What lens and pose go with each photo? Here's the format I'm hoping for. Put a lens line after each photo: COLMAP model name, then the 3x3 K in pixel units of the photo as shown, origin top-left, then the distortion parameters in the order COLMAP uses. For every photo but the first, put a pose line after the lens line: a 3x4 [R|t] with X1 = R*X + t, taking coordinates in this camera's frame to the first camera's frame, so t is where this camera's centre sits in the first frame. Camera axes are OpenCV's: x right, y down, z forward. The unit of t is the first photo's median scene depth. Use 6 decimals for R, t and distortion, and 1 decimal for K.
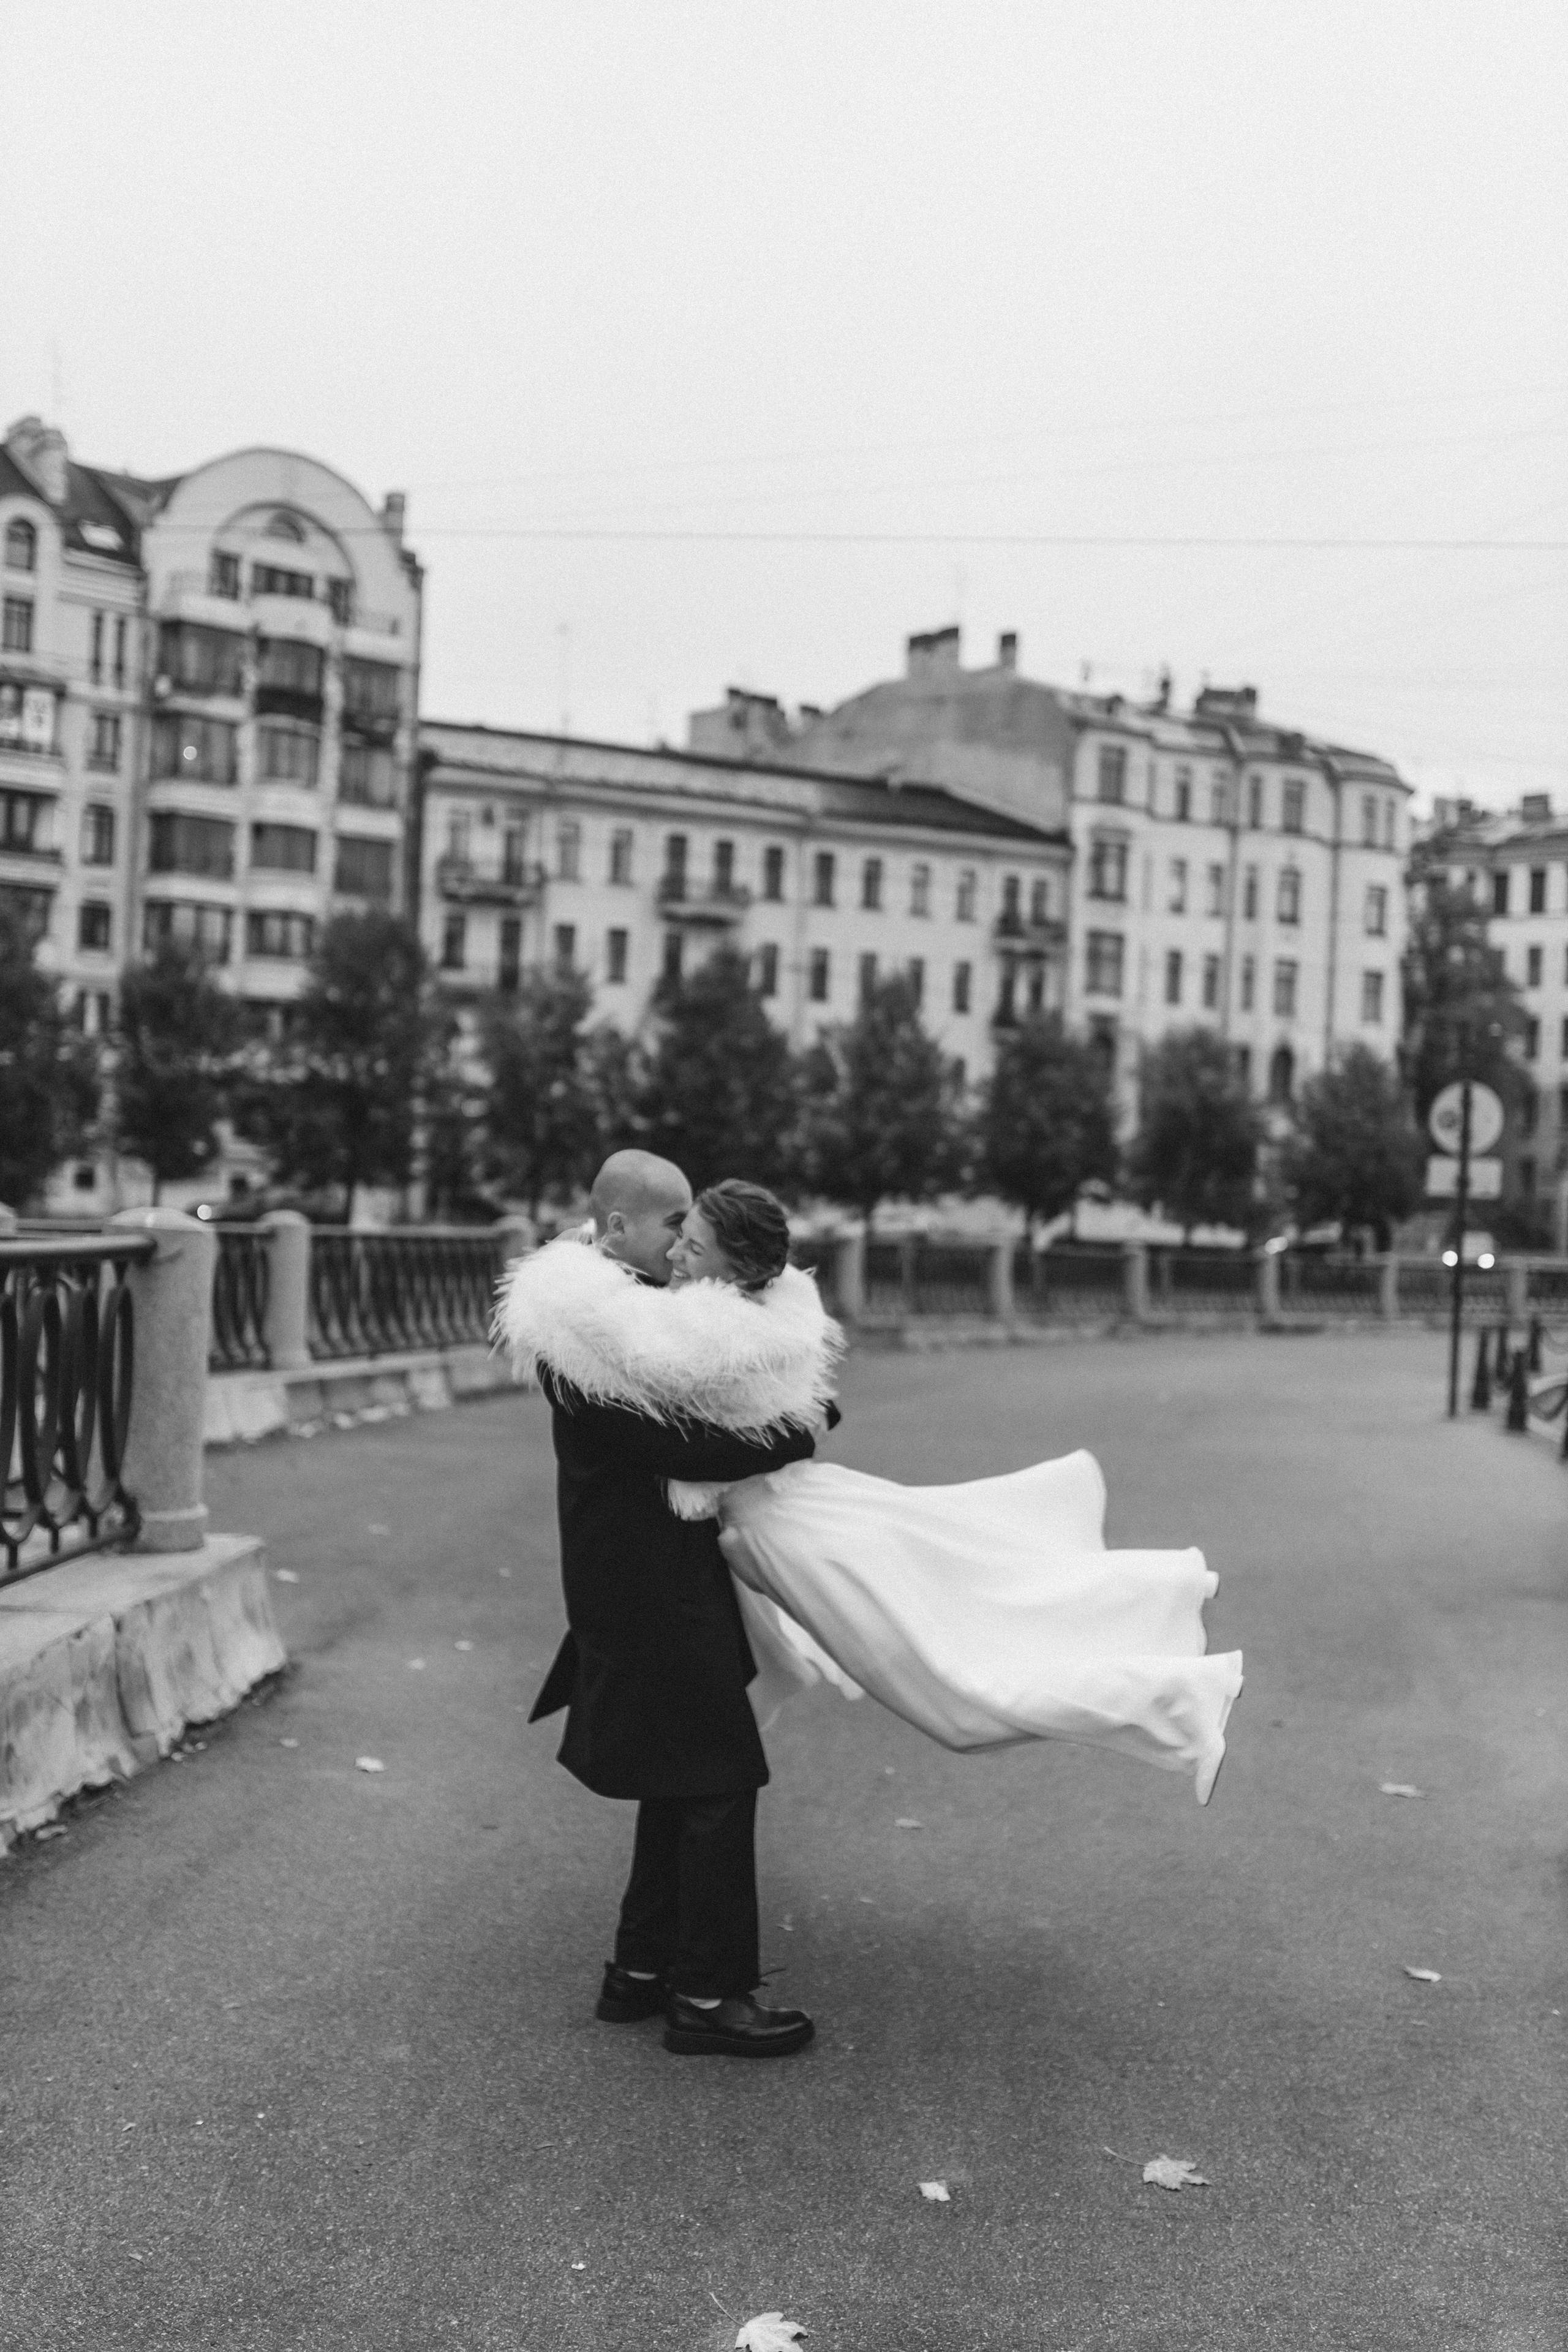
lens RADIAL K [[2311.4, 0, 784.0], [0, 2311.4, 1176.0], [0, 0, 1]] dist [0.000130, 0.015624]
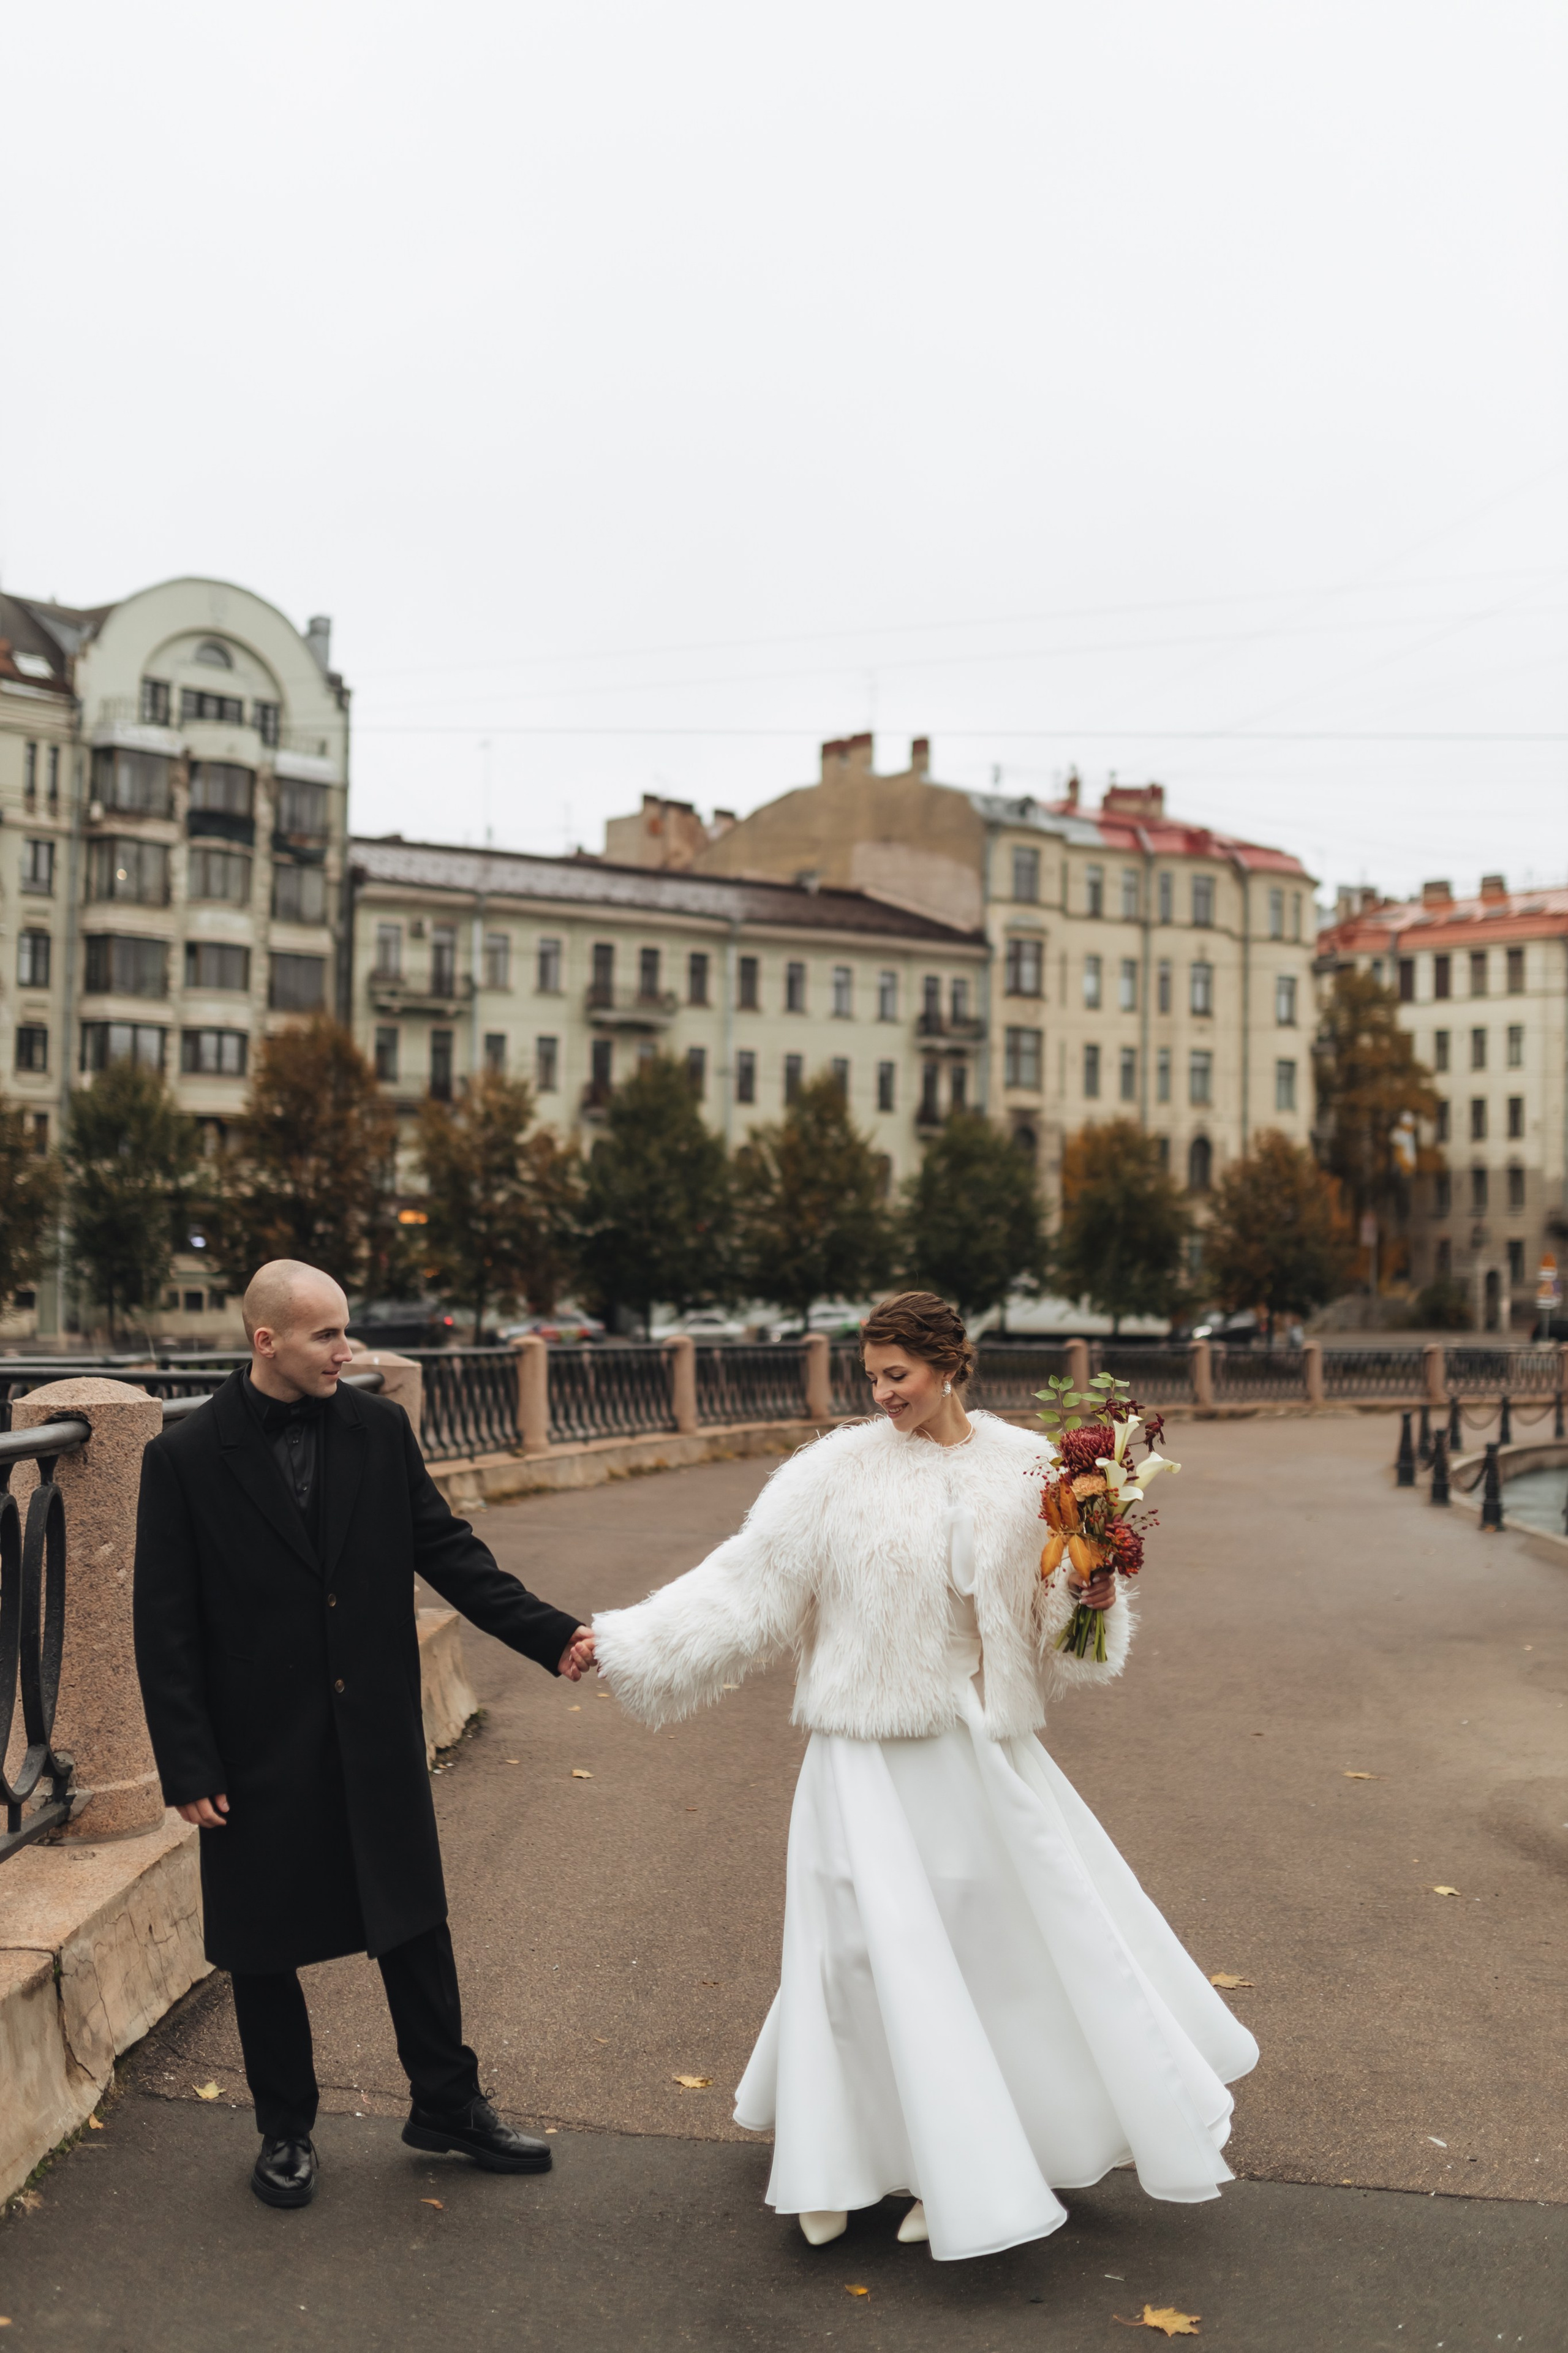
lens RADIAL K [[2332.4, 0, 784.0], [0, 2332.4, 1176.5], [0, 0, 1]] dist [0.010645, 0.003353]
pose [[0.999009, -0.024727, 0.036998, -0.007003], [0.026216, 0.998844, -0.040303, -0.001860], [-0.035959, 0.041233, 0.998502, -0.022768]]
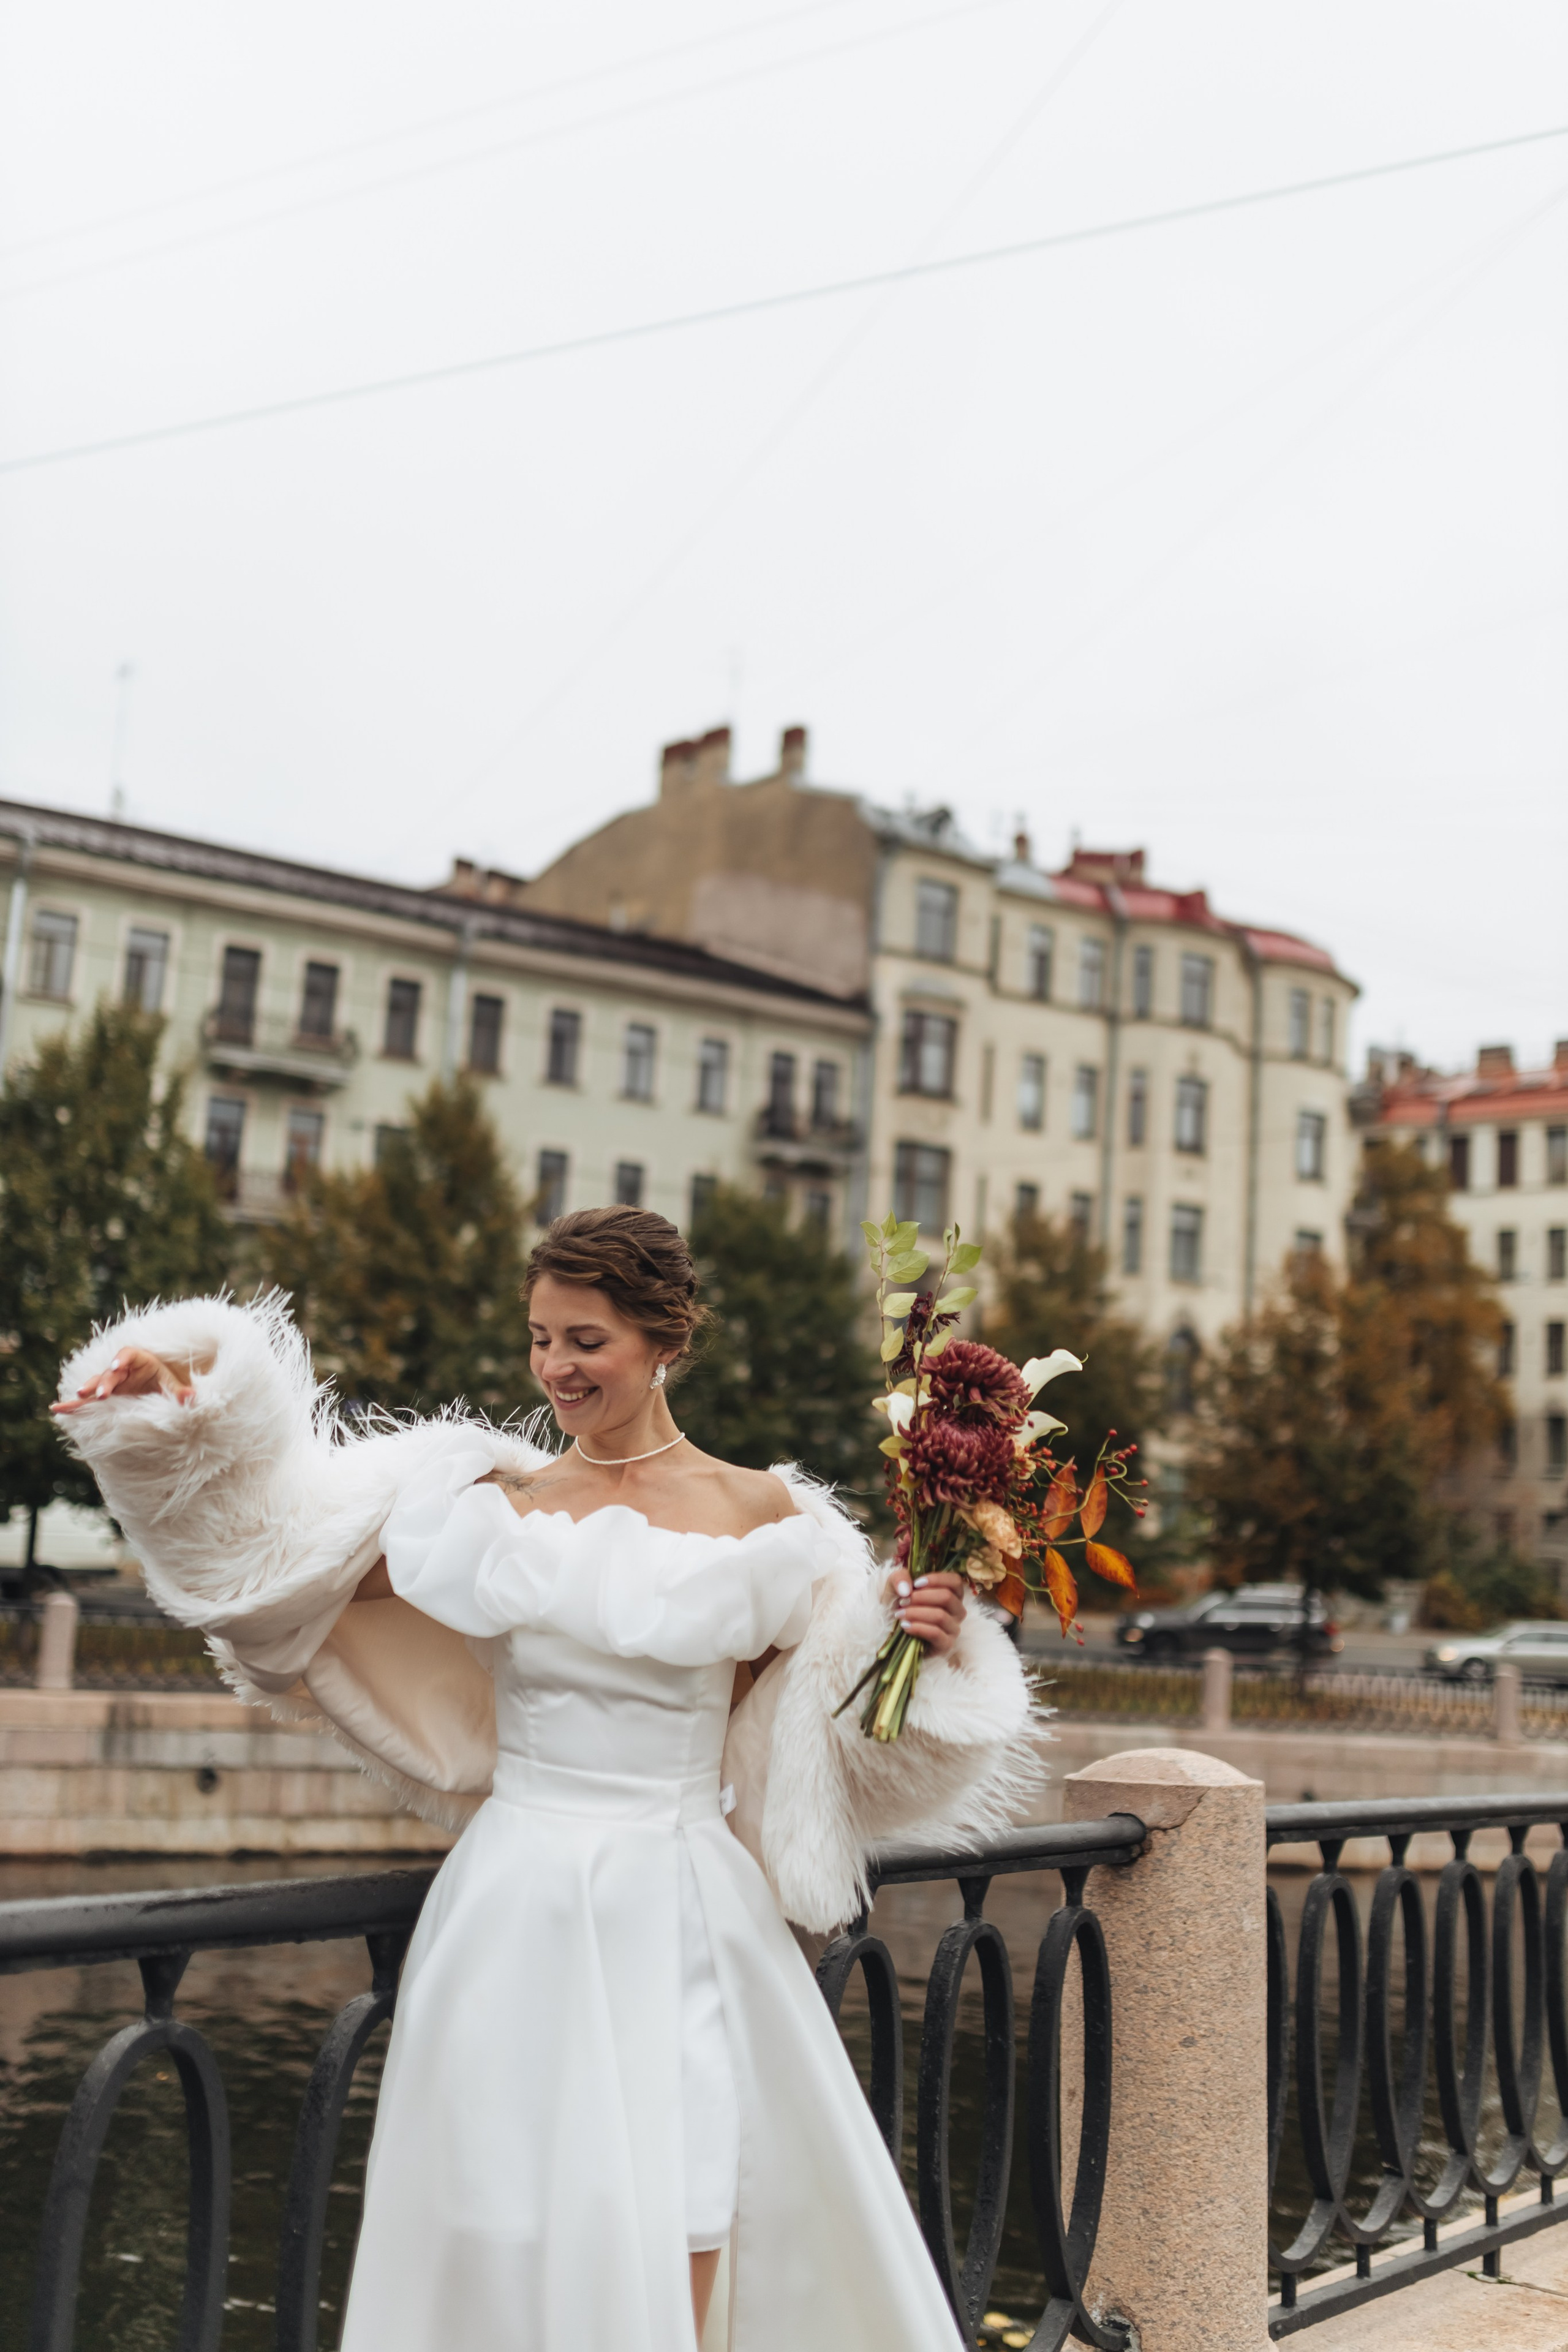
lens RADIAL K [[2260.9, 0, 784.0], [0, 2260.9, 1176.0], [0, 0, 1]] dist [0.005449, 0.001701]
pose [[0.998825, 0.028586, 0.039125, 0.080279], [-0.022095, 0.987306, -0.157284, 0.009703], [-0.043125, 0.156235, 0.986778, 0.386540]]
